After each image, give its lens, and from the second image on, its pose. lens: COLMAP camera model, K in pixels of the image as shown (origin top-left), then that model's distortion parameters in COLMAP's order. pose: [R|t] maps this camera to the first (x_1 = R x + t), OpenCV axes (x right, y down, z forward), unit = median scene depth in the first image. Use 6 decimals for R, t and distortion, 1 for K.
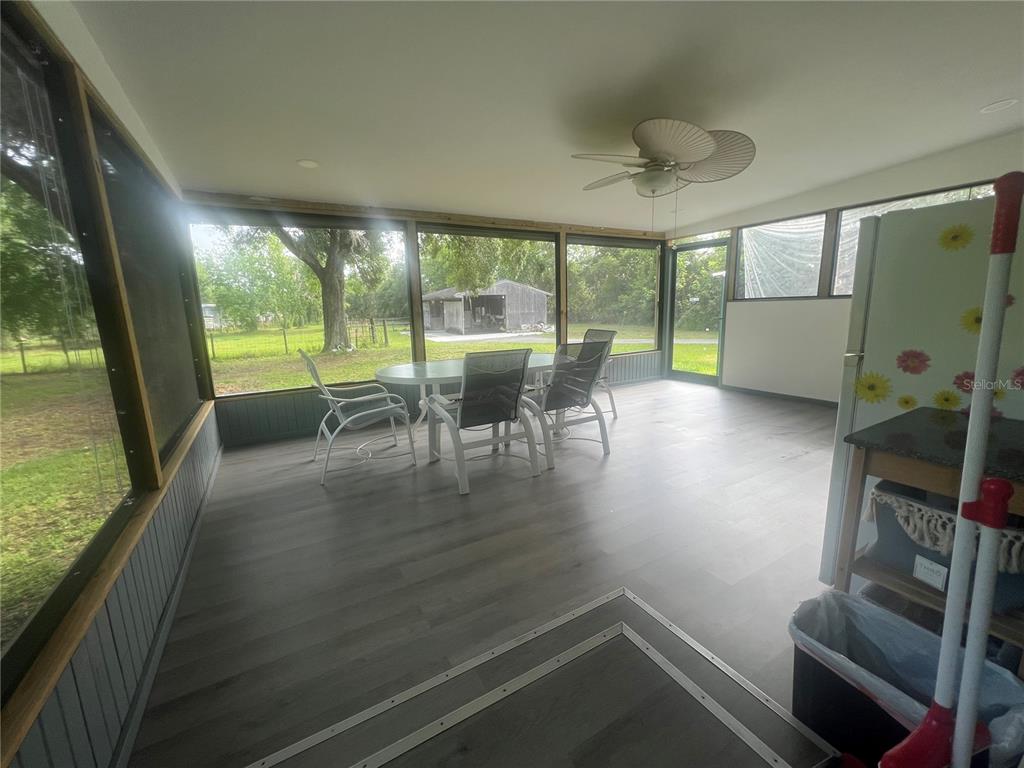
lens RADIAL K [[411.3, 0, 509.7], [0, 411.3, 381.2], [0, 0, 1]] dist [-0.000897, 0.000407]
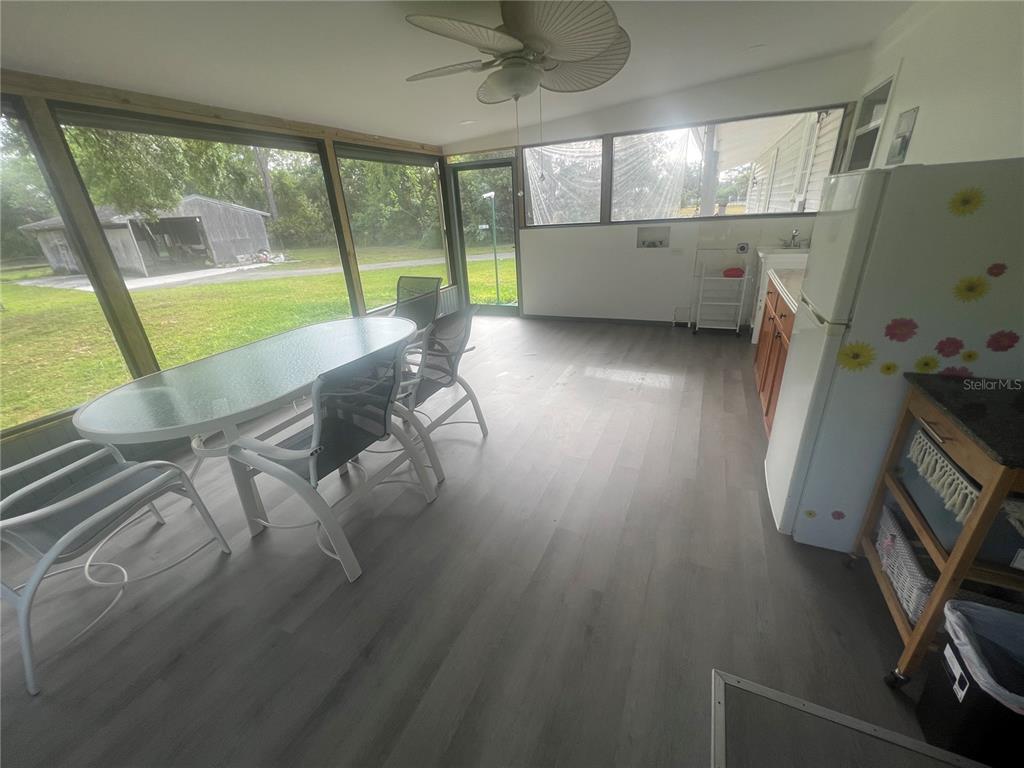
lens RADIAL K [[411.3, 0, 509.7], [0, 411.3, 381.2], [0, 0, 1]] dist [-0.000897, 0.000407]
pose [[0.816409, -0.239673, 0.525388, -0.078963], [0.136801, 0.964177, 0.227264, -0.064538], [-0.561036, -0.113667, 0.819950, 0.159697]]
